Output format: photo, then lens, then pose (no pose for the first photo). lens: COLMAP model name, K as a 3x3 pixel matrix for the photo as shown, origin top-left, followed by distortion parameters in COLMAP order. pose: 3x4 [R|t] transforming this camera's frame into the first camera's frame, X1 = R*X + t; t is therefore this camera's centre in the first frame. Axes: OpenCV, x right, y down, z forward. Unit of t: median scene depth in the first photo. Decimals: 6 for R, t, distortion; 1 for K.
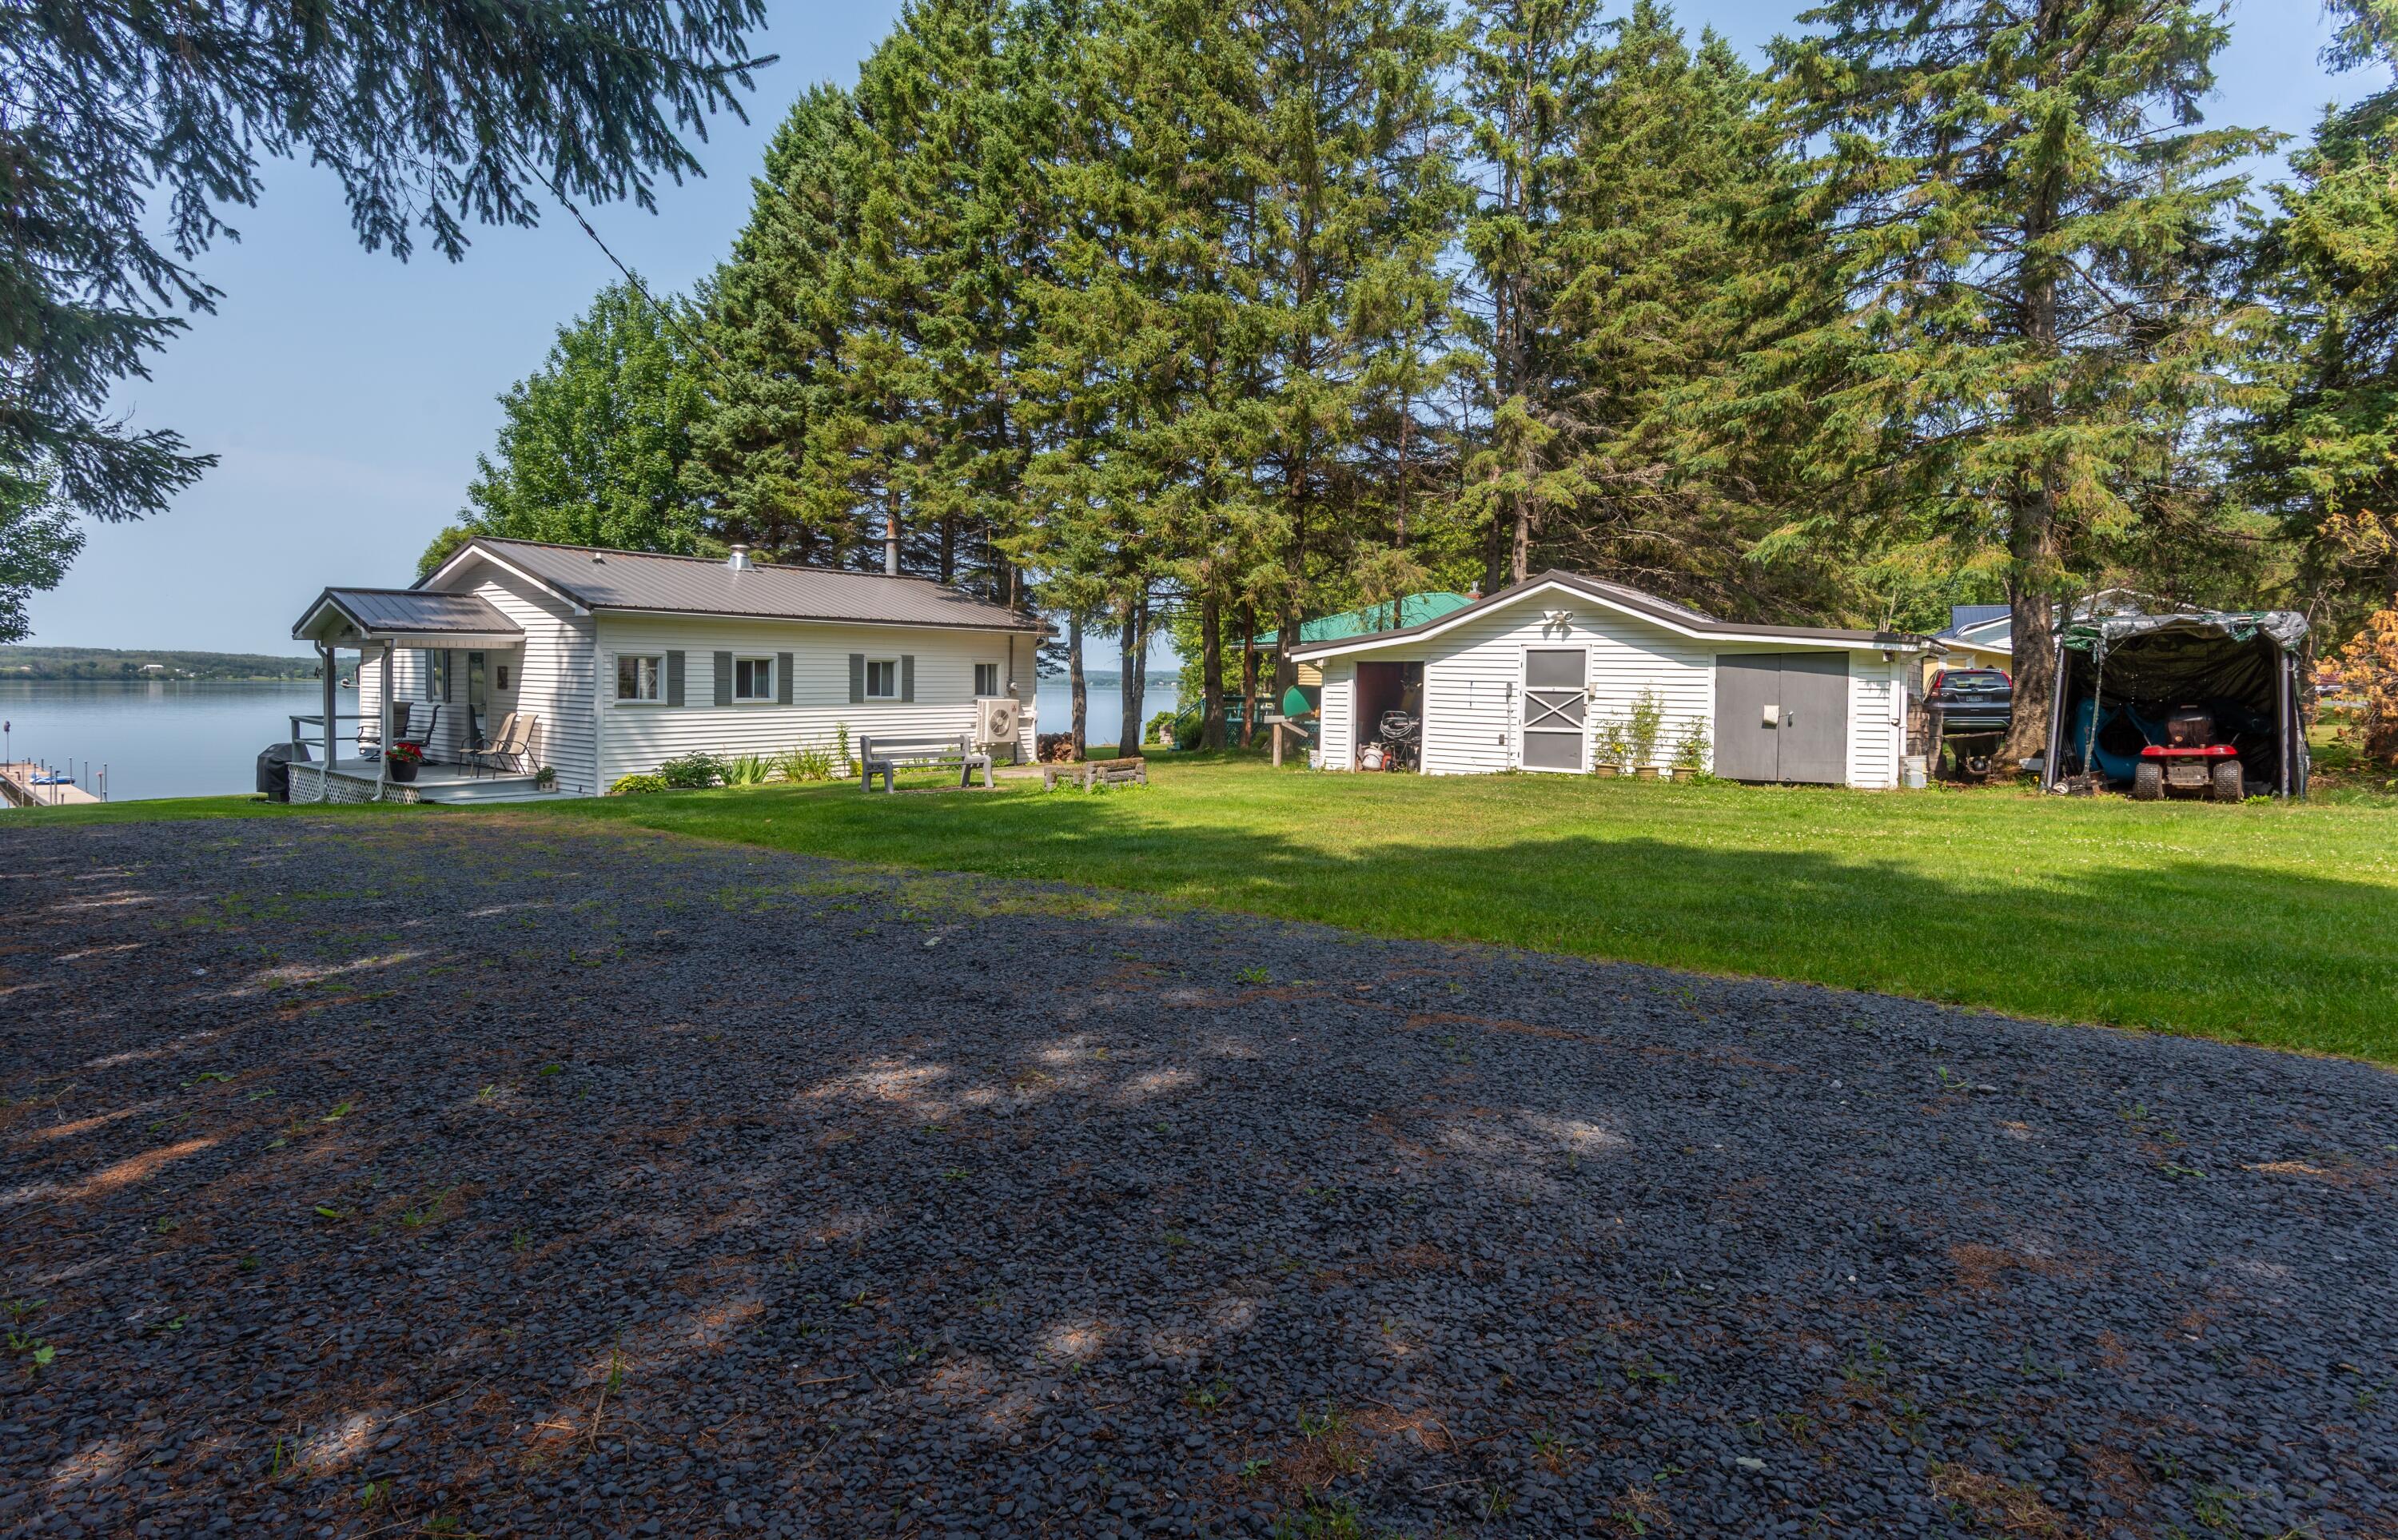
lens RADIAL K [[1210.4, 0, 1201.6], [0, 1210.4, 709.1], [0, 0, 1]] dist [0.001646, -0.000873]
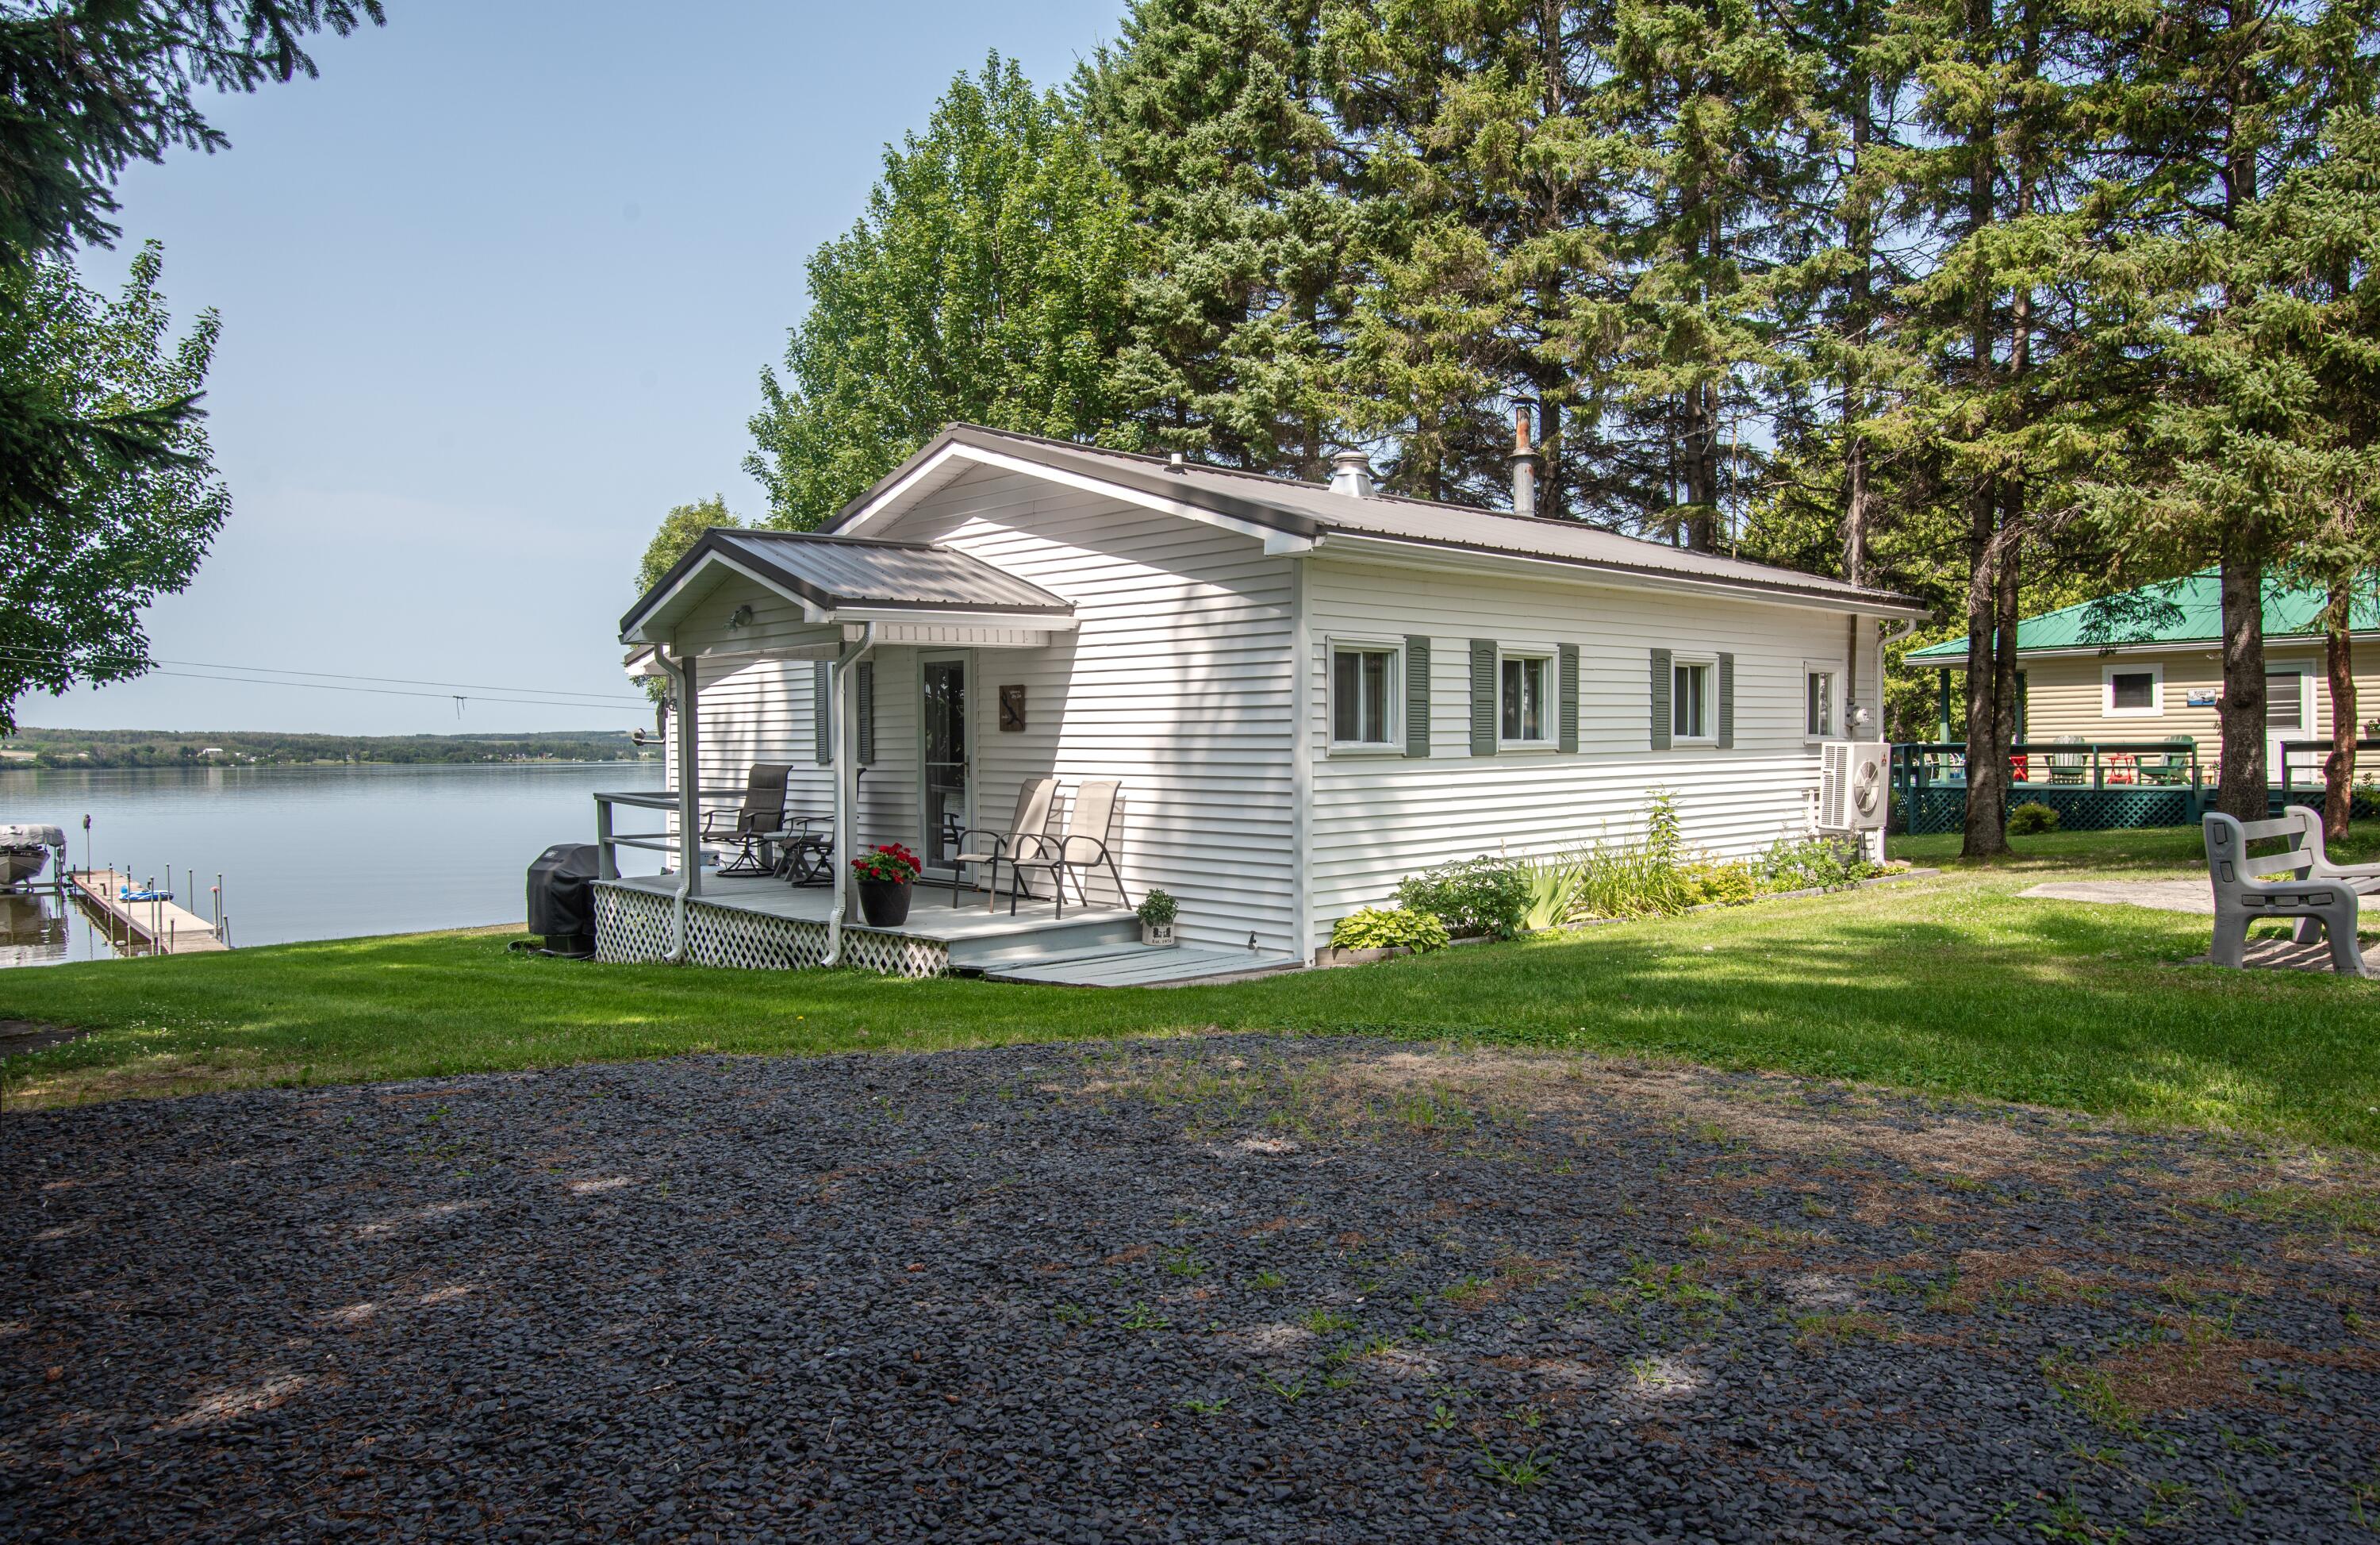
lens RADIAL K [[1601.1, 0, 1180.3], [0, 1601.1, 781.2], [0, 0, 1]] dist [-0.006900, -0.003346]
pose [[0.985841, -0.015390, -0.166974, -0.427806], [0.015106, 0.999881, -0.002971, 0.007307], [0.167000, 0.000406, 0.985957, 0.391750]]
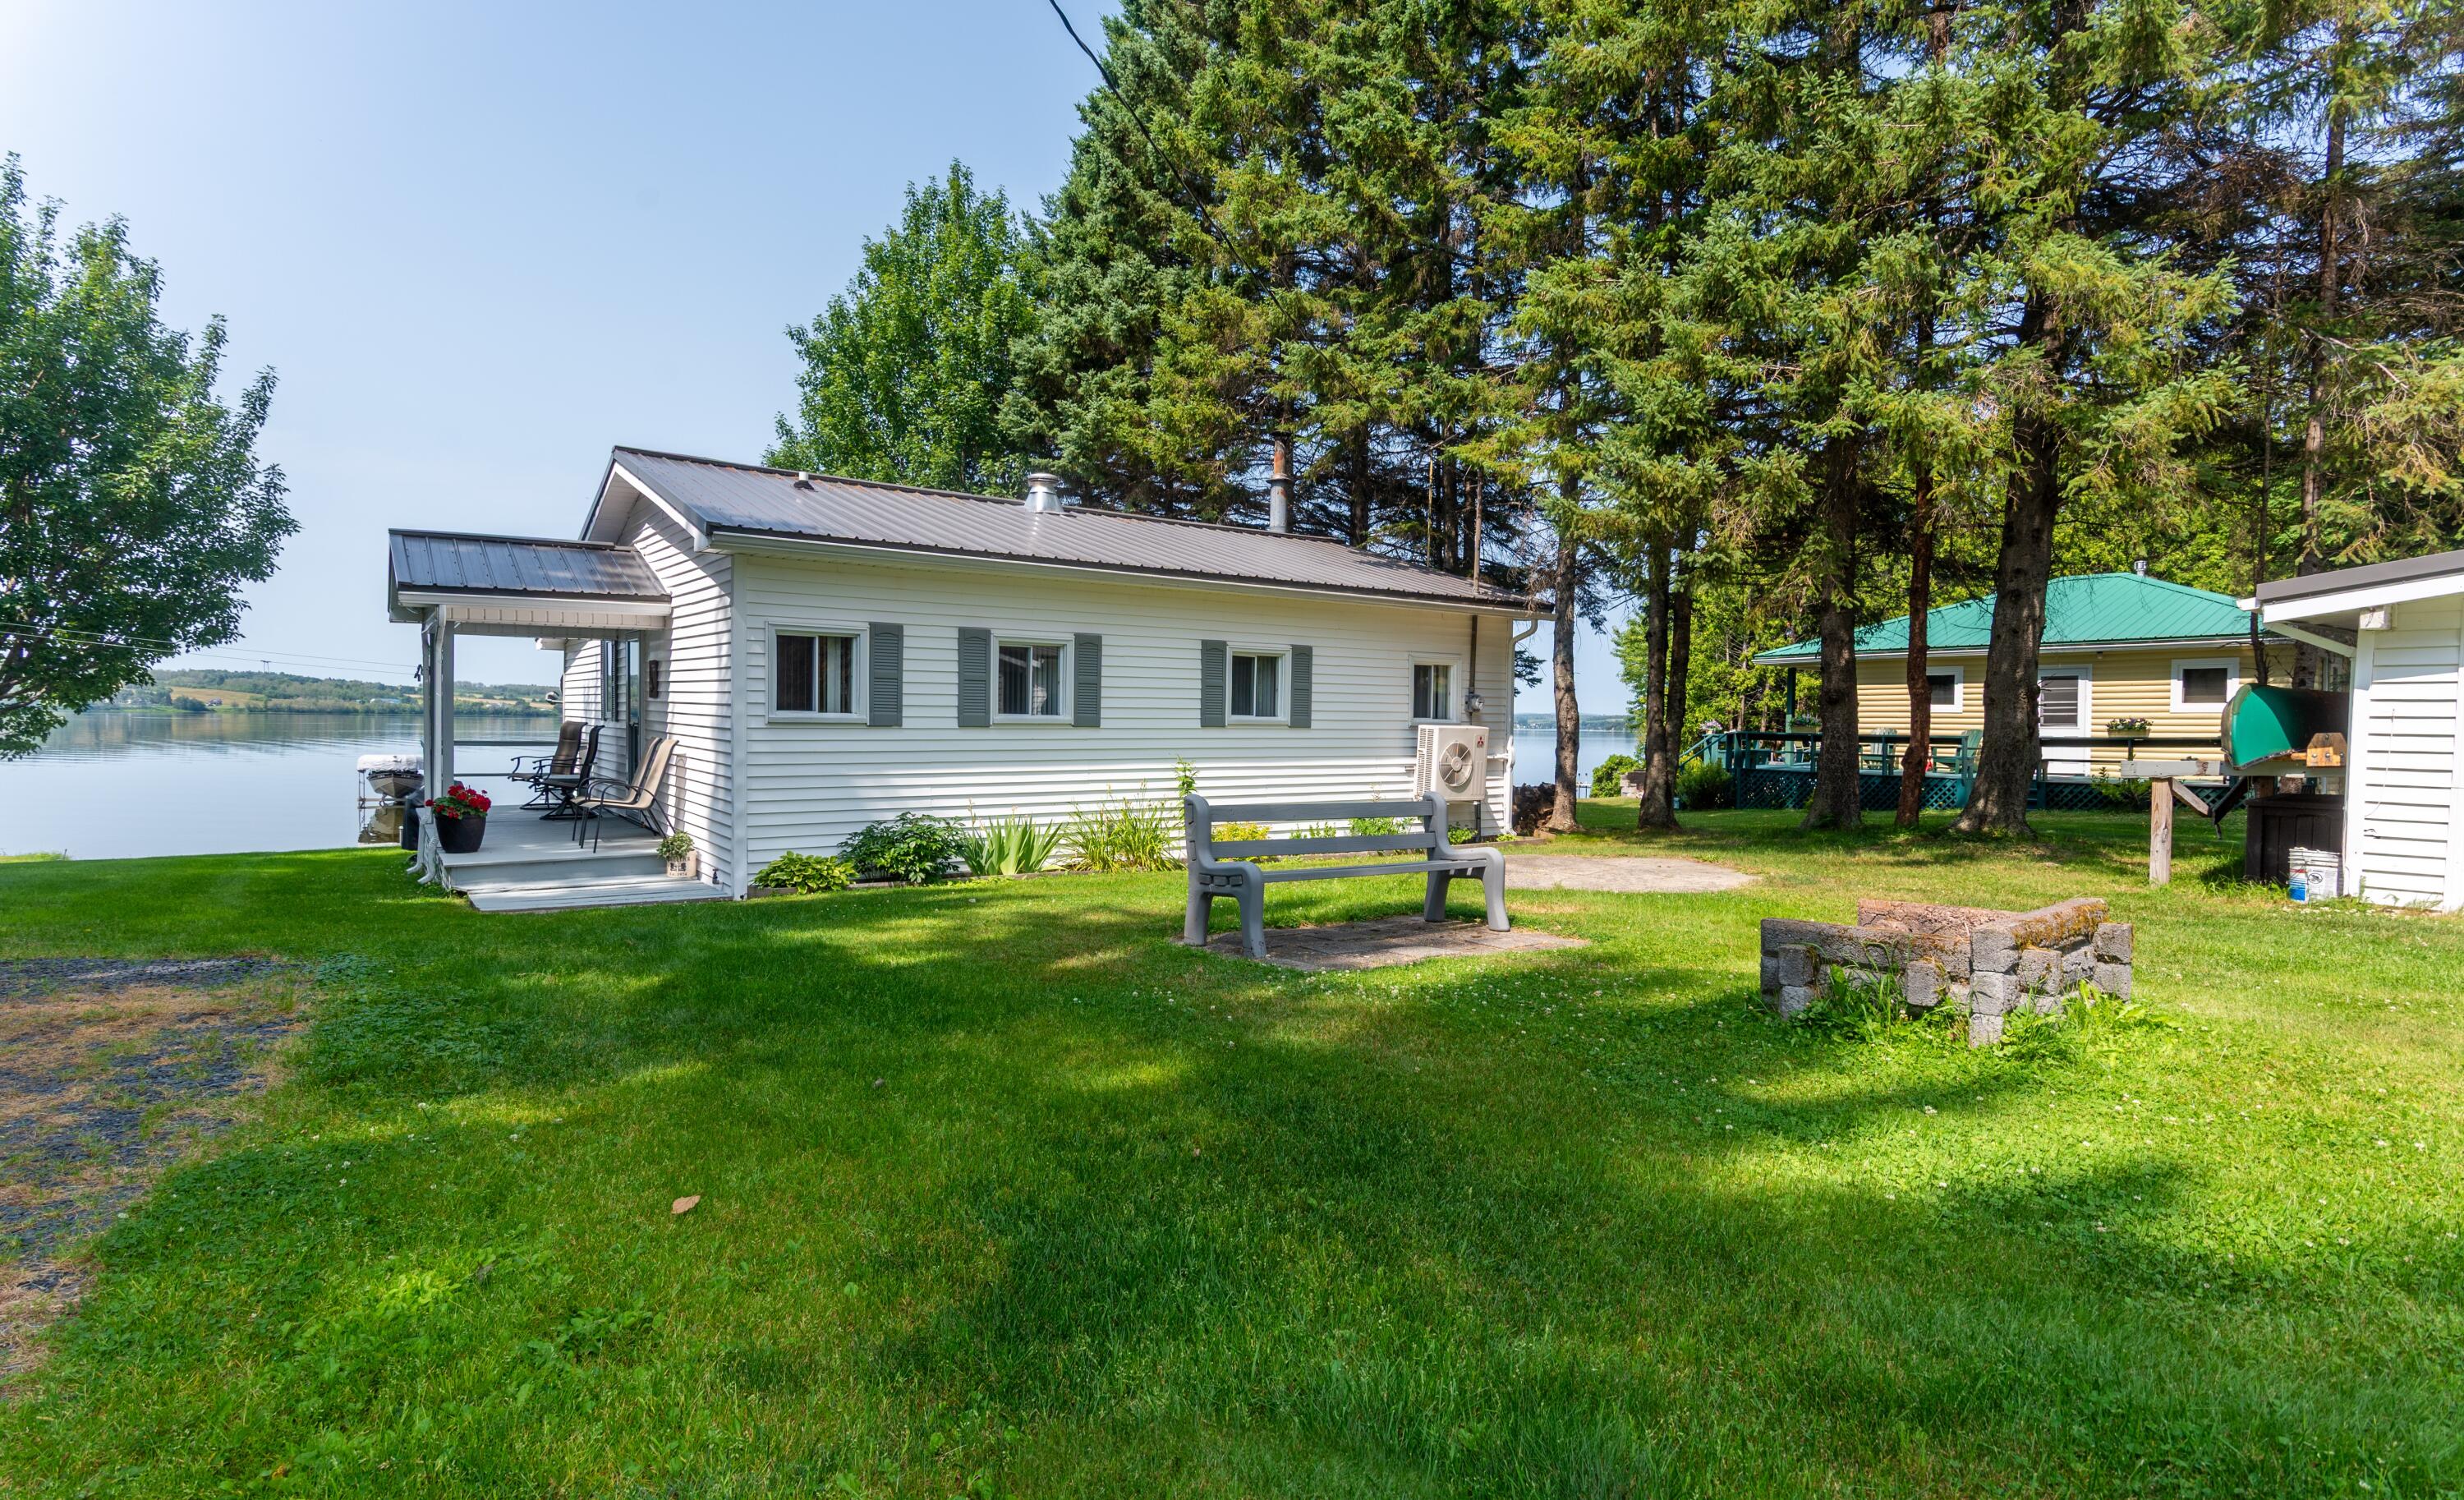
lens RADIAL K [[1239.4, 0, 1234.4], [0, 1239.4, 765.7], [0, 0, 1]] dist [-0.004168, -0.000575]
pose [[0.957765, 0.016186, -0.287095, -0.126535], [-0.013092, 0.999834, 0.012694, 0.006247], [0.287253, -0.008399, 0.957818, 0.521390]]
